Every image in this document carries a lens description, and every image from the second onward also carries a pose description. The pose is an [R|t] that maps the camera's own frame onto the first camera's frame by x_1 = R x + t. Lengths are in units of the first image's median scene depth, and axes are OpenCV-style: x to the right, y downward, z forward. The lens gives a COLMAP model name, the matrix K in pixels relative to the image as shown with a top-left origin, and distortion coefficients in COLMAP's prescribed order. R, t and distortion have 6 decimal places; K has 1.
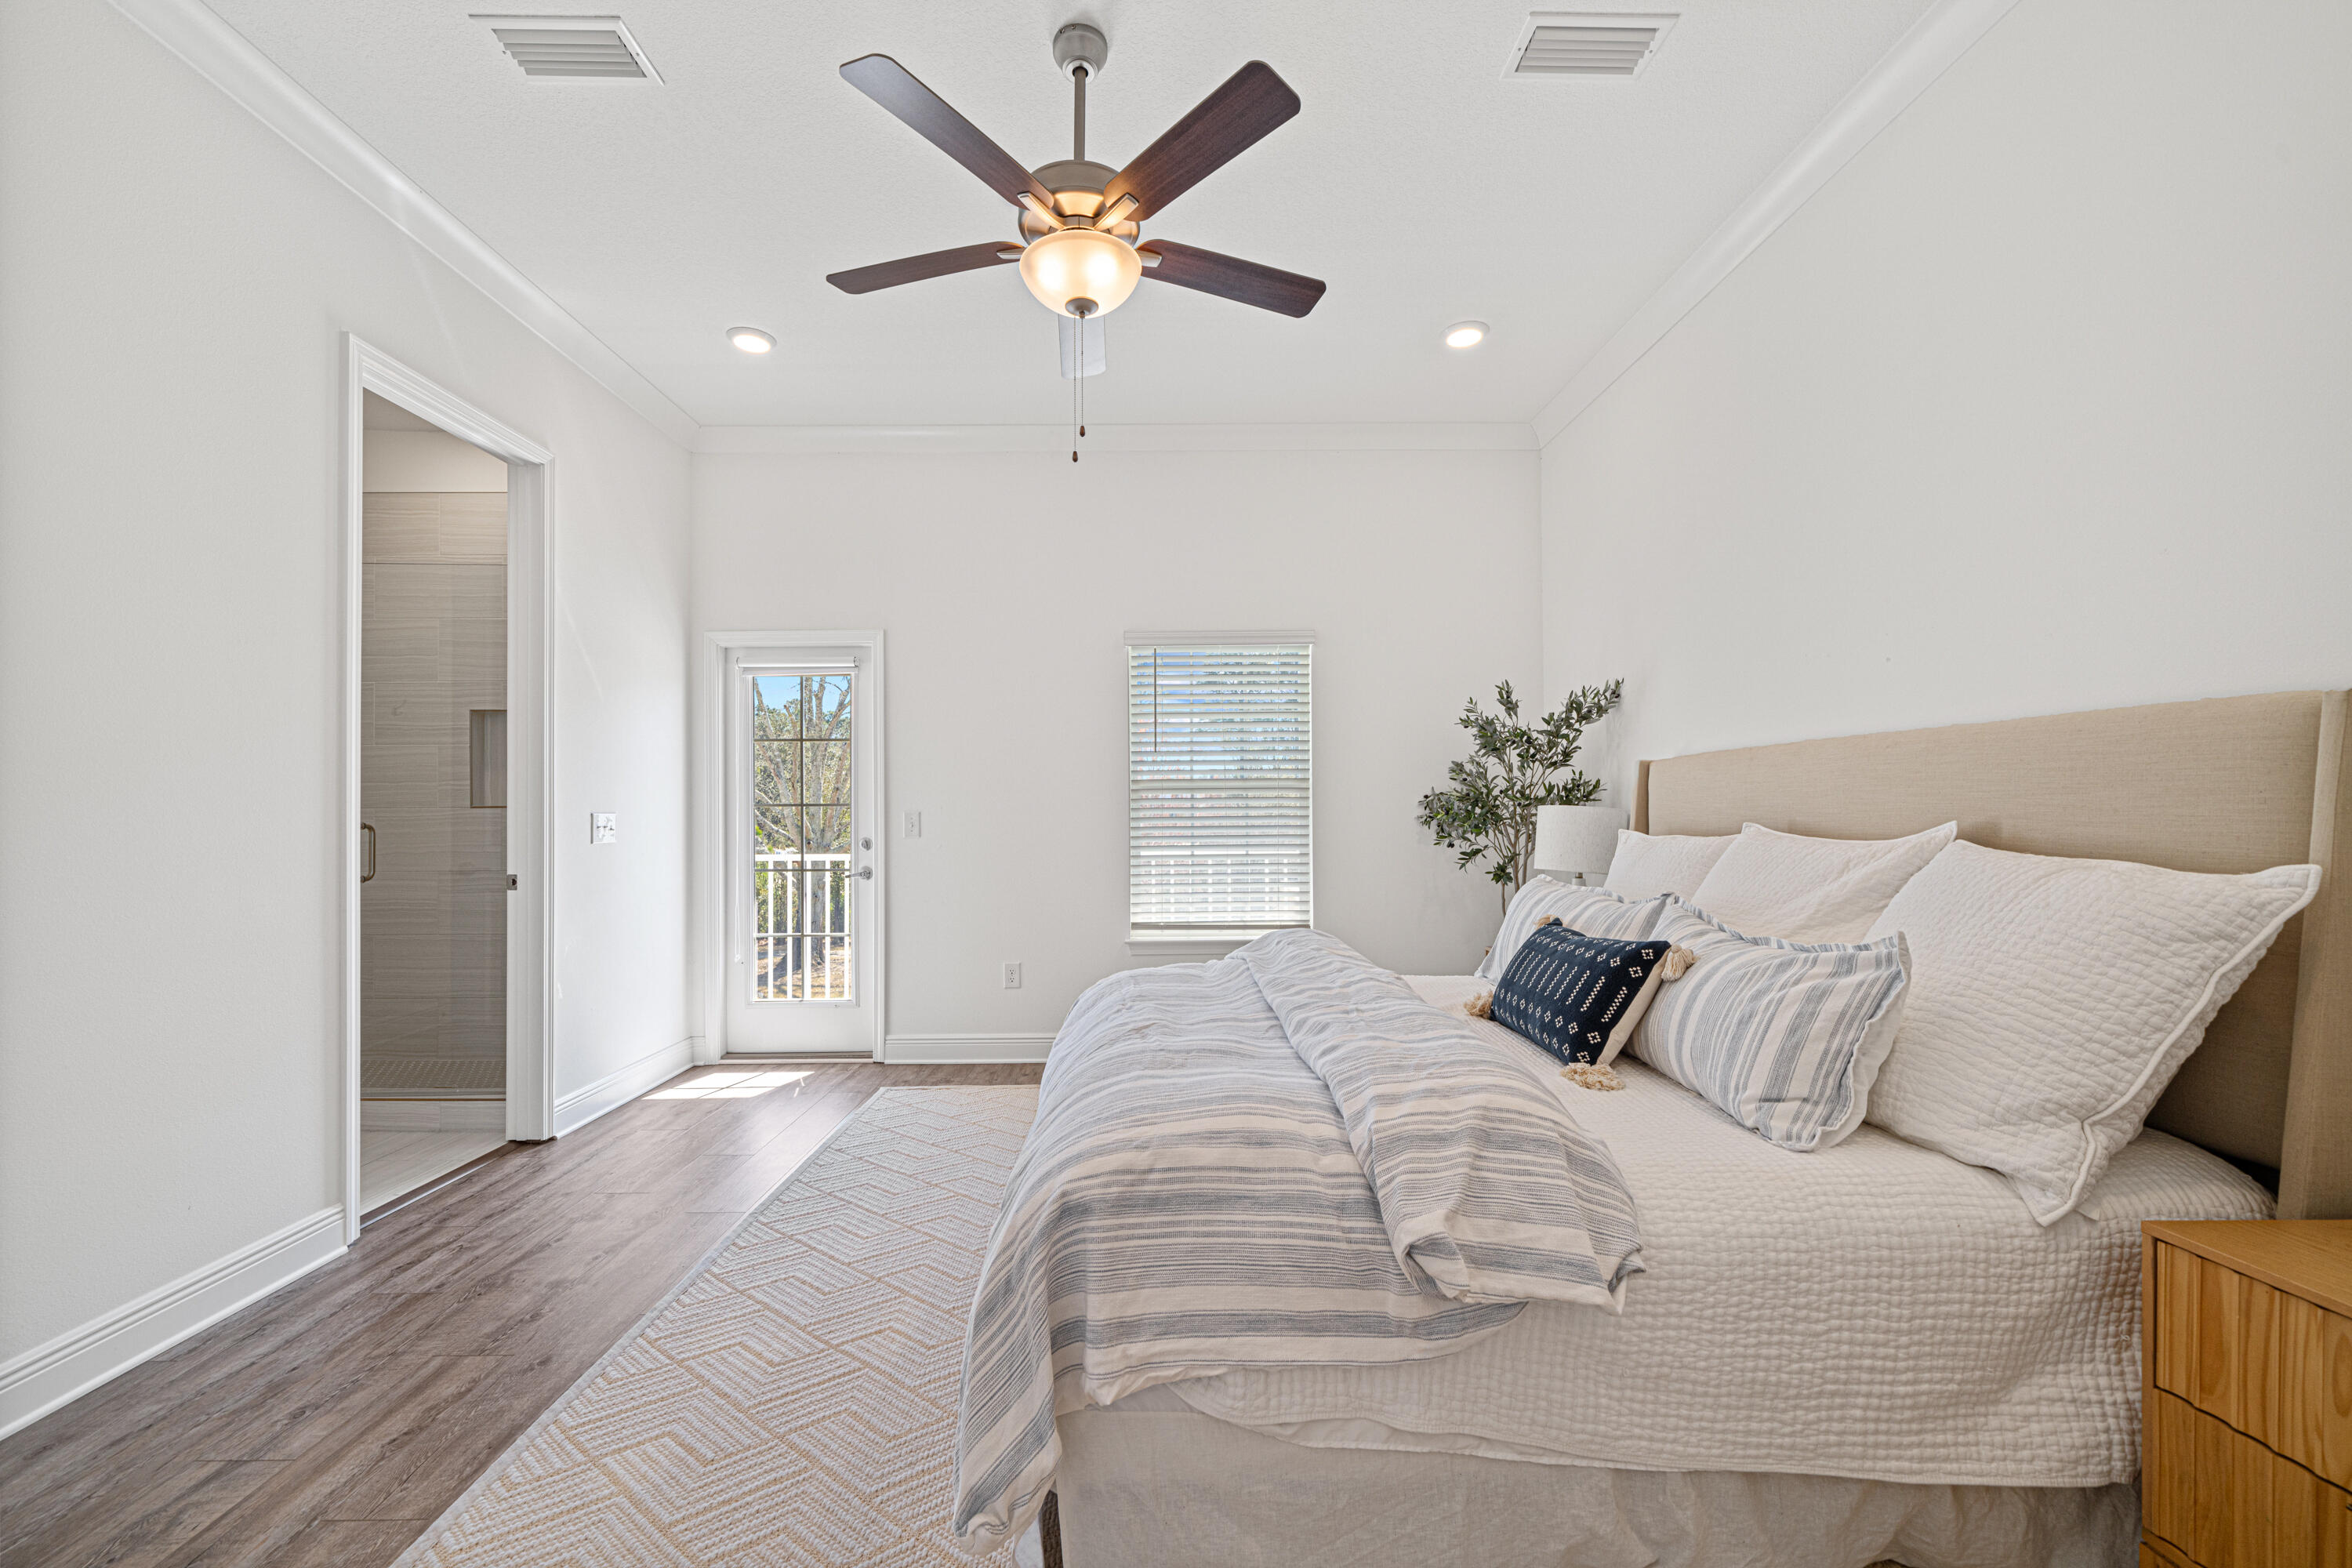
lens RADIAL K [[957.5, 0, 1170.5], [0, 957.5, 797.4], [0, 0, 1]] dist [-0.000381, -0.000054]
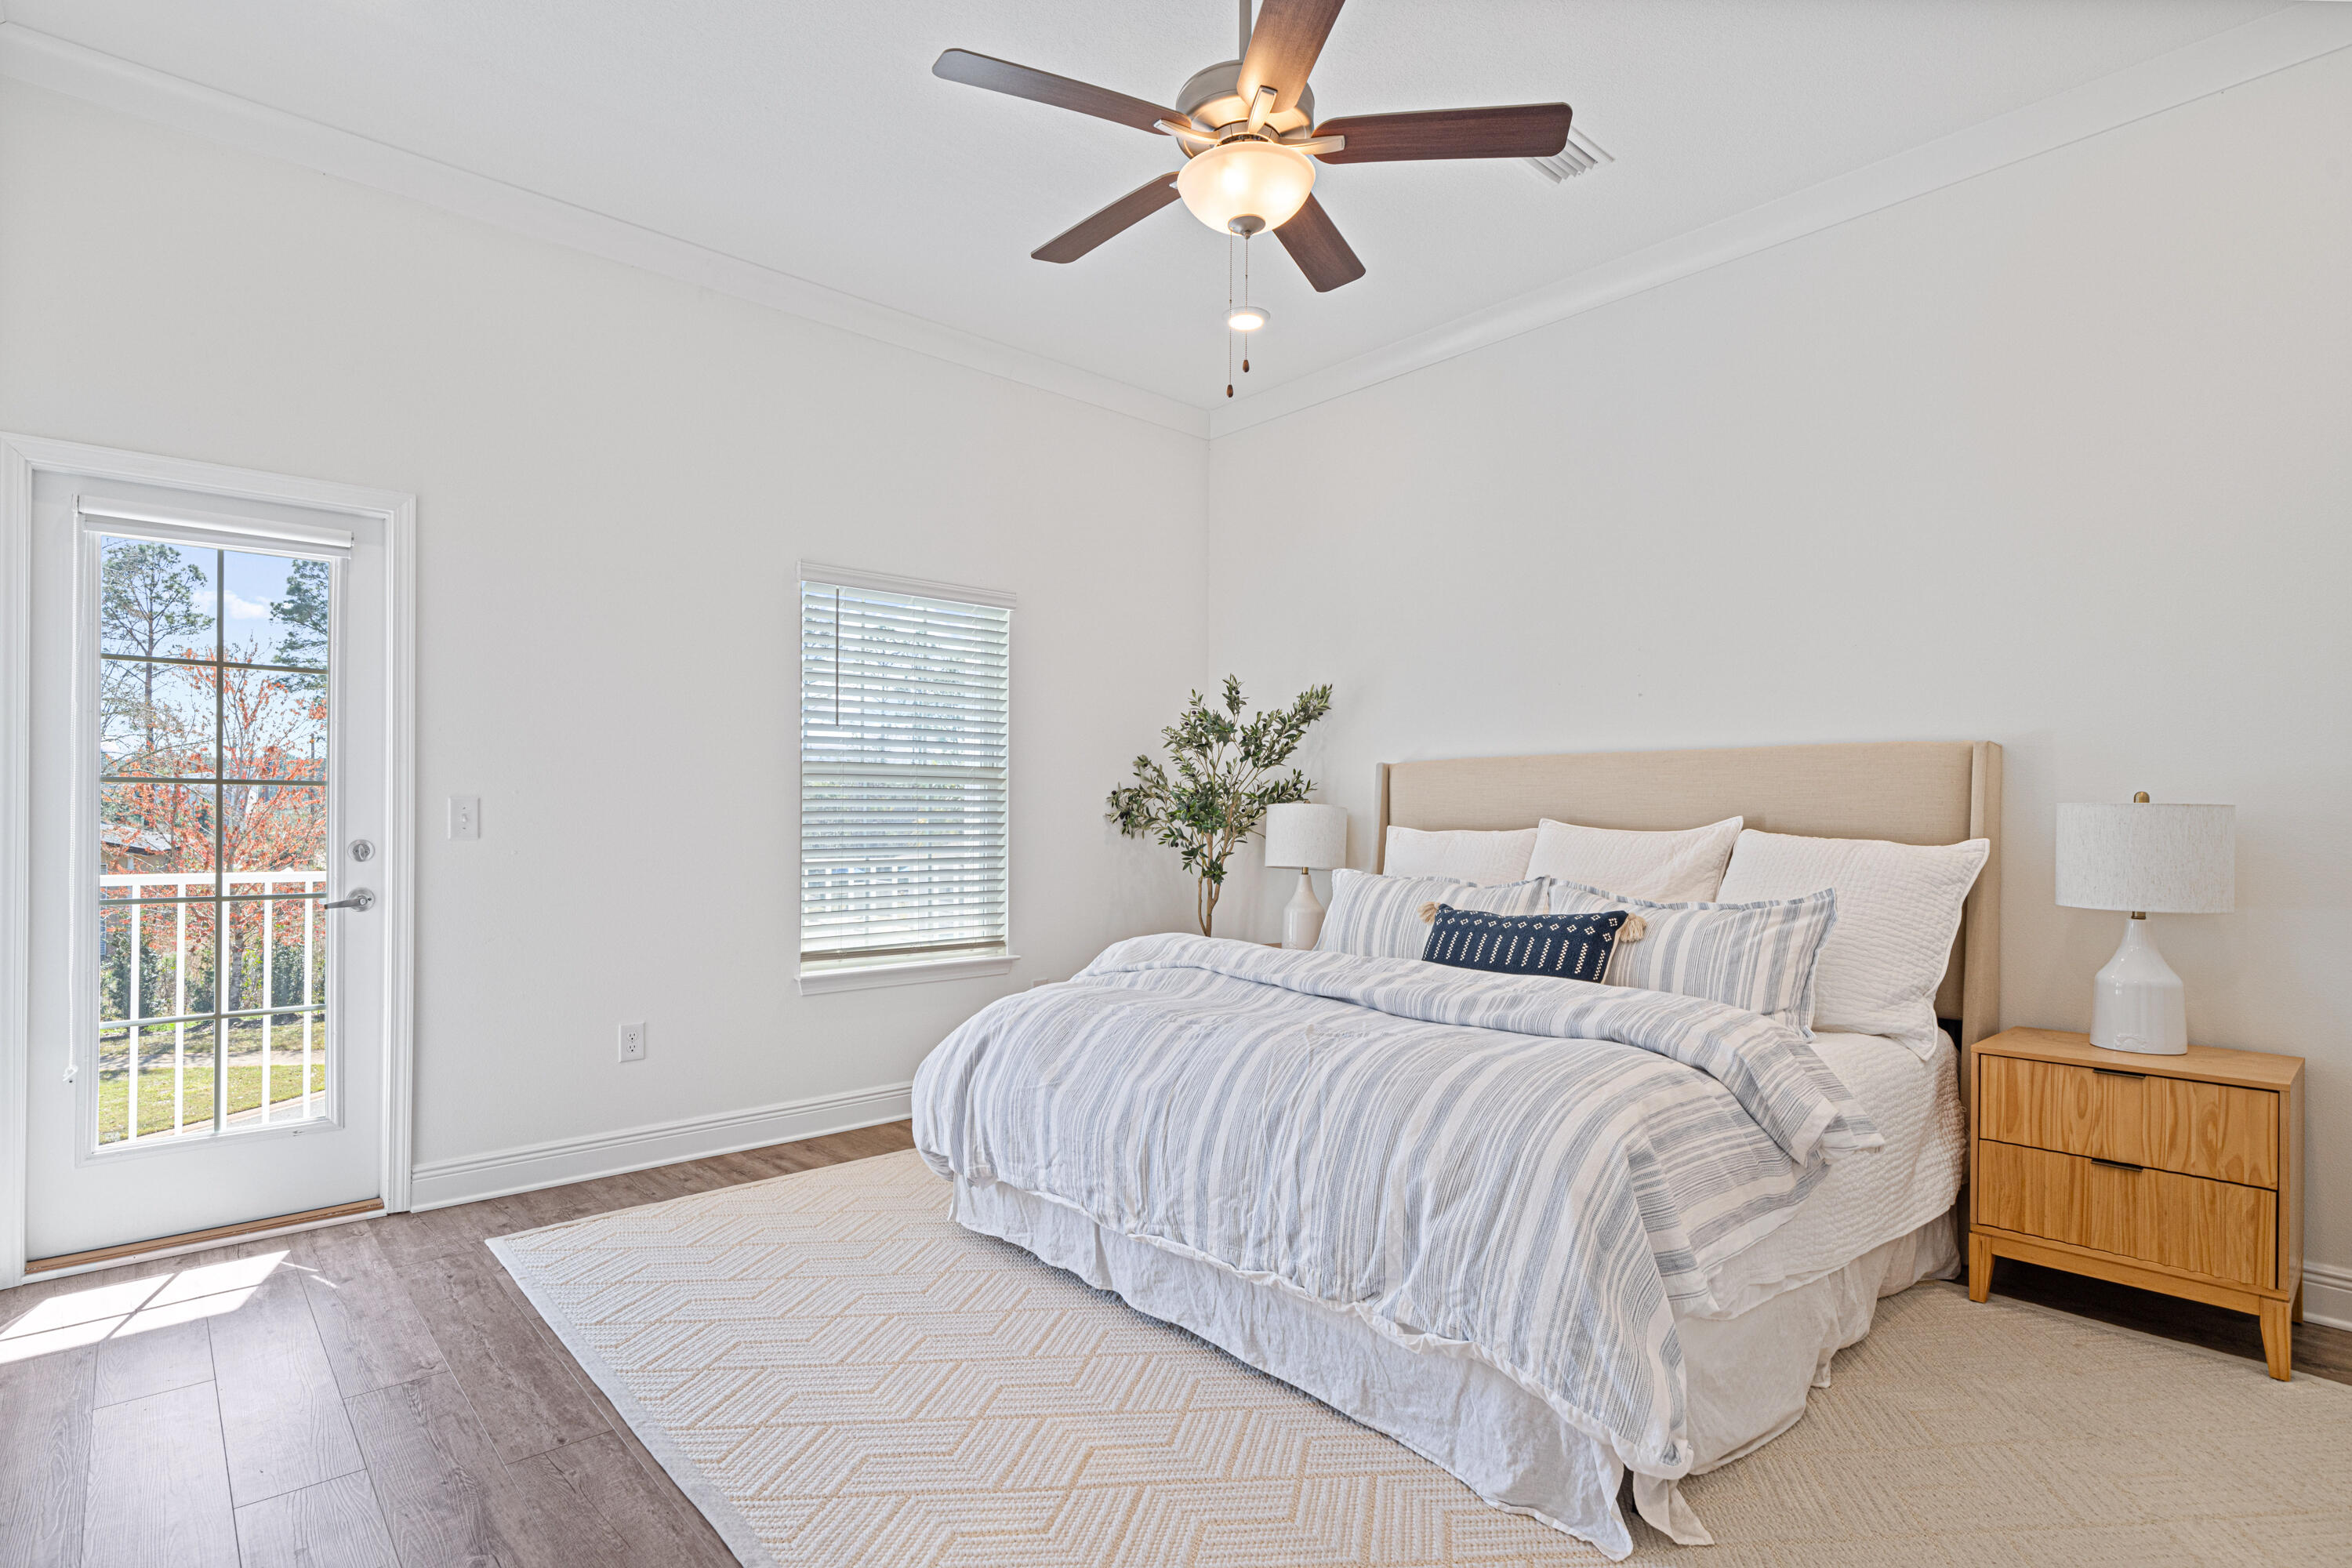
lens RADIAL K [[1145.5, 0, 1284.6], [0, 1145.5, 806.5], [0, 0, 1]] dist [-0.000444, 0.000514]
pose [[0.736976, 0.014243, 0.675769, -0.419724], [-0.018878, 0.999822, -0.000485, 0.012463], [-0.675655, -0.012400, 0.737114, 0.105048]]
